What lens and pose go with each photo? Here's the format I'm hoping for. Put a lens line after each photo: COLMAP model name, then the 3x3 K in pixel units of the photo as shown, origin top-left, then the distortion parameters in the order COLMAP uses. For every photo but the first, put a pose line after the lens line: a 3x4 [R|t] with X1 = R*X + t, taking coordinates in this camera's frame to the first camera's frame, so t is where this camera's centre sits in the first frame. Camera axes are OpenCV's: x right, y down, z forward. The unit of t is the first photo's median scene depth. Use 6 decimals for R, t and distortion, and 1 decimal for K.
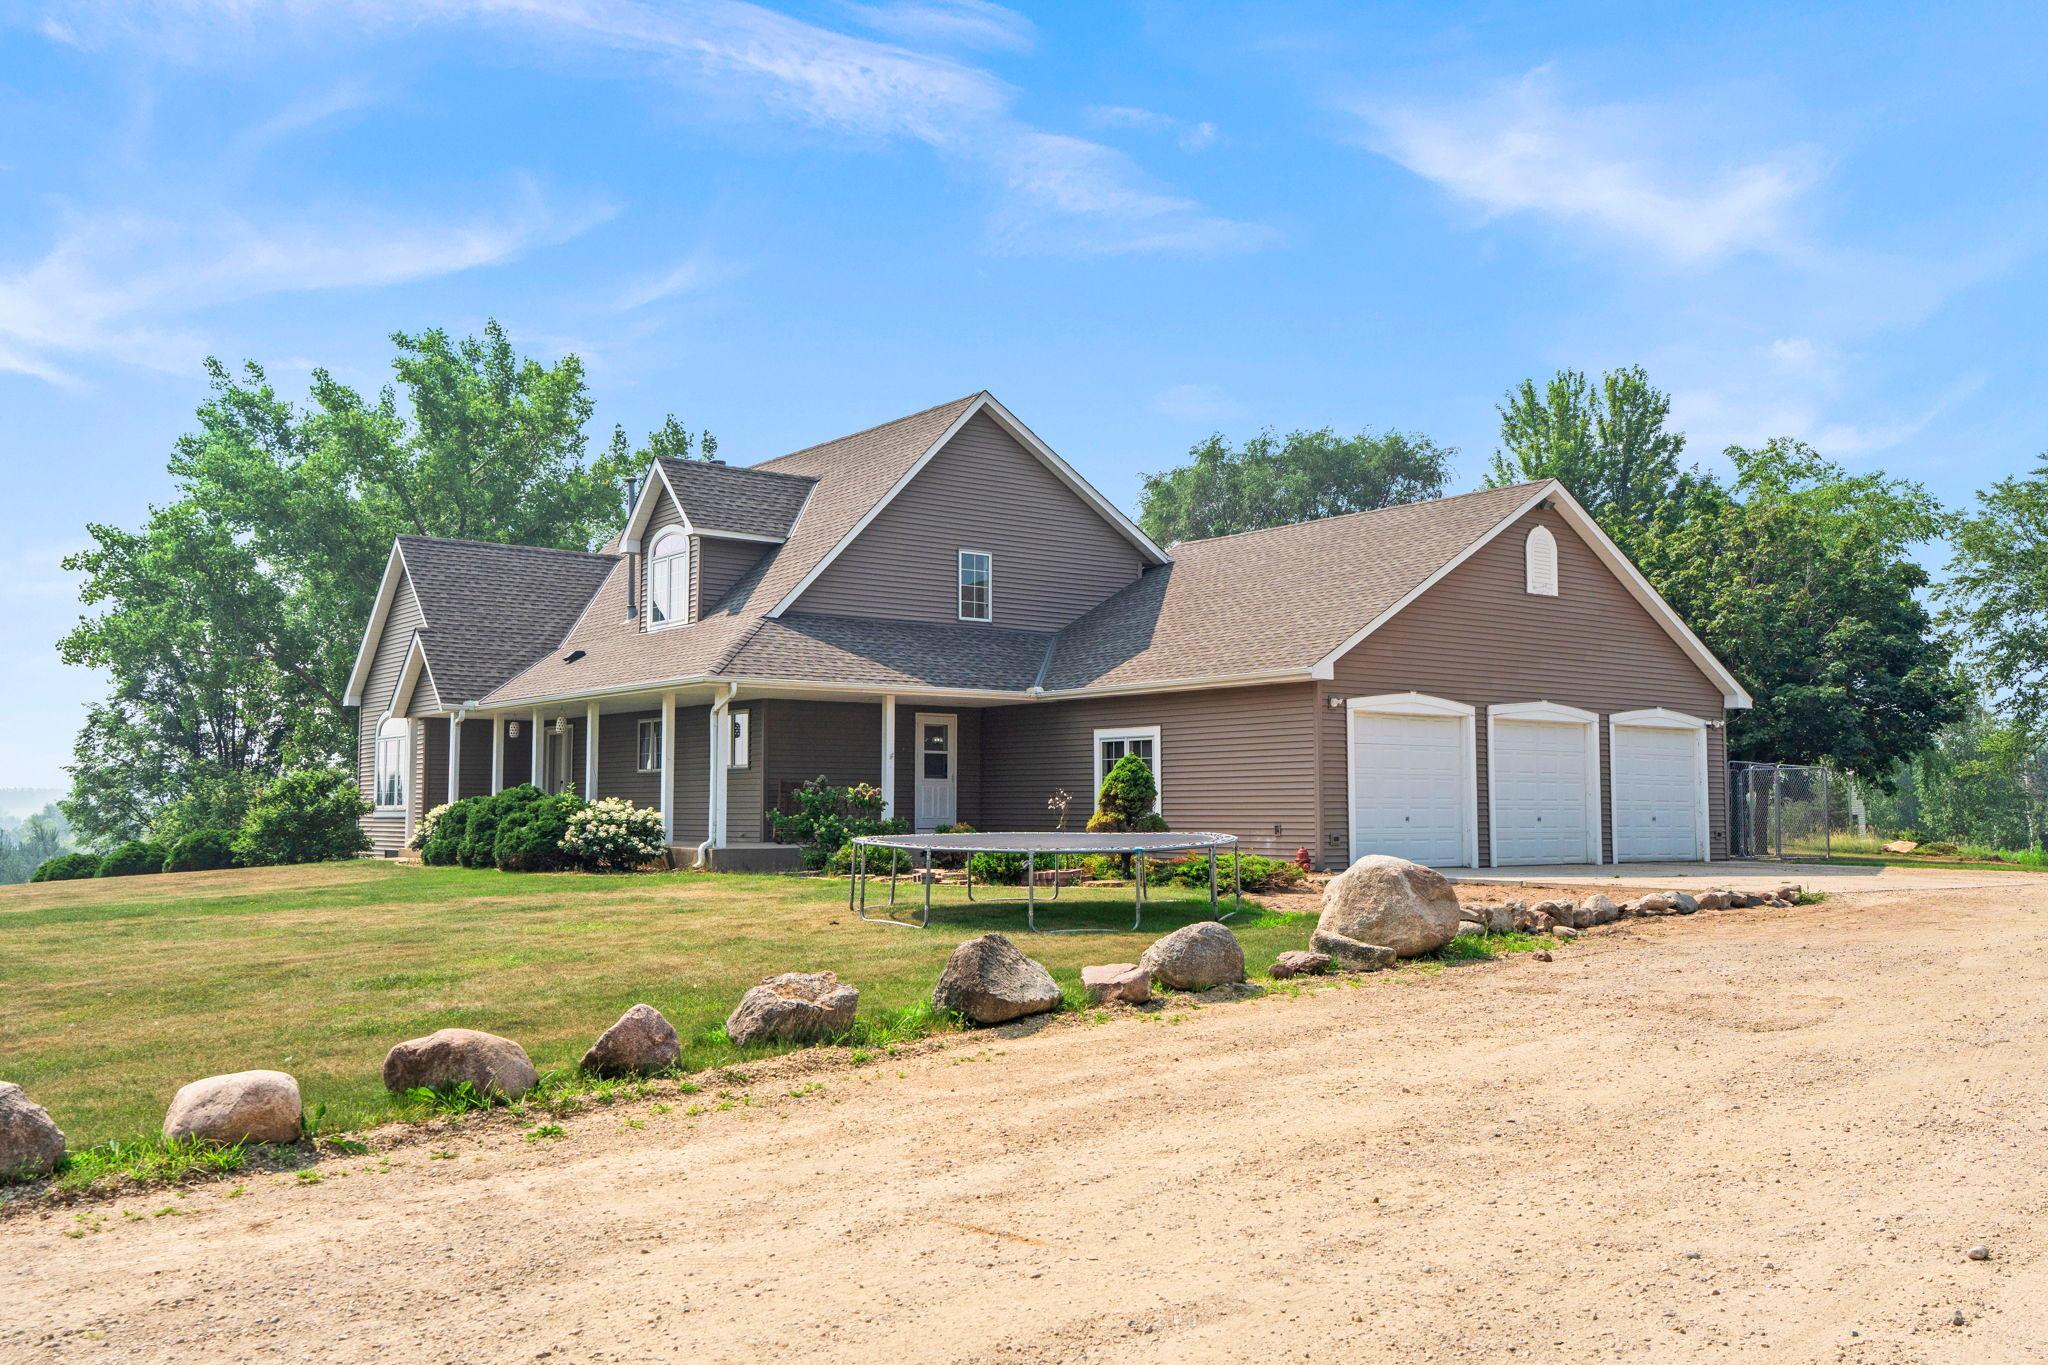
lens RADIAL K [[1770.0, 0, 1027.2], [0, 1770.0, 686.3], [0, 0, 1]] dist [0.006290, -0.006140]
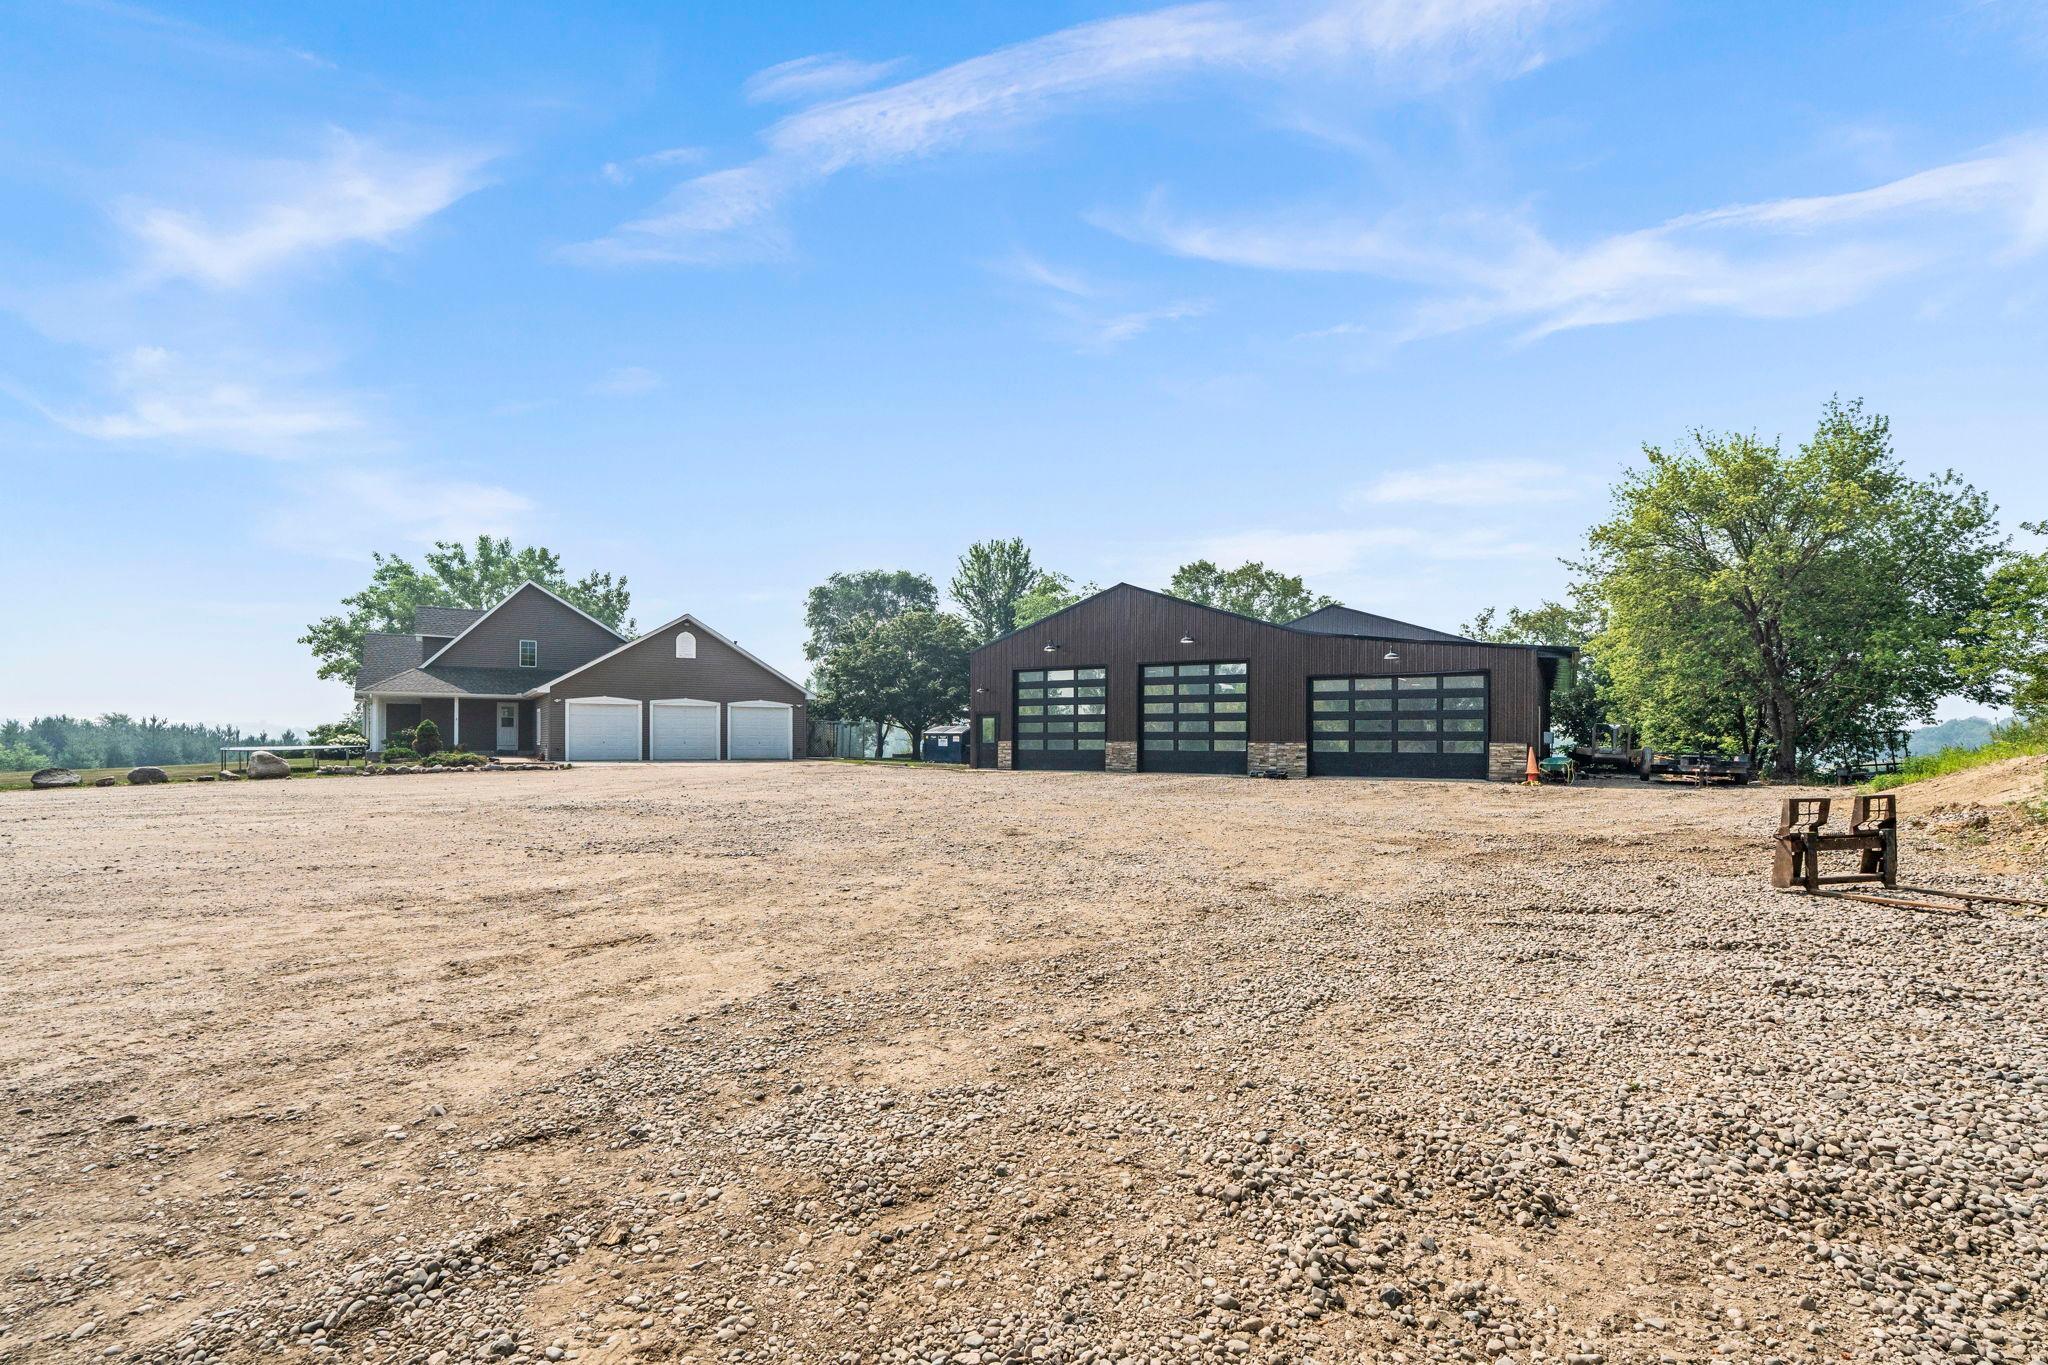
lens RADIAL K [[948.8, 0, 1019.3], [0, 948.8, 718.4], [0, 0, 1]] dist [-0.000363, 0.001121]
pose [[0.994039, 0.000536, -0.109028, 0.860026], [0.005053, 0.998687, 0.050975, -0.028845], [0.108912, -0.051222, 0.992731, -0.326757]]
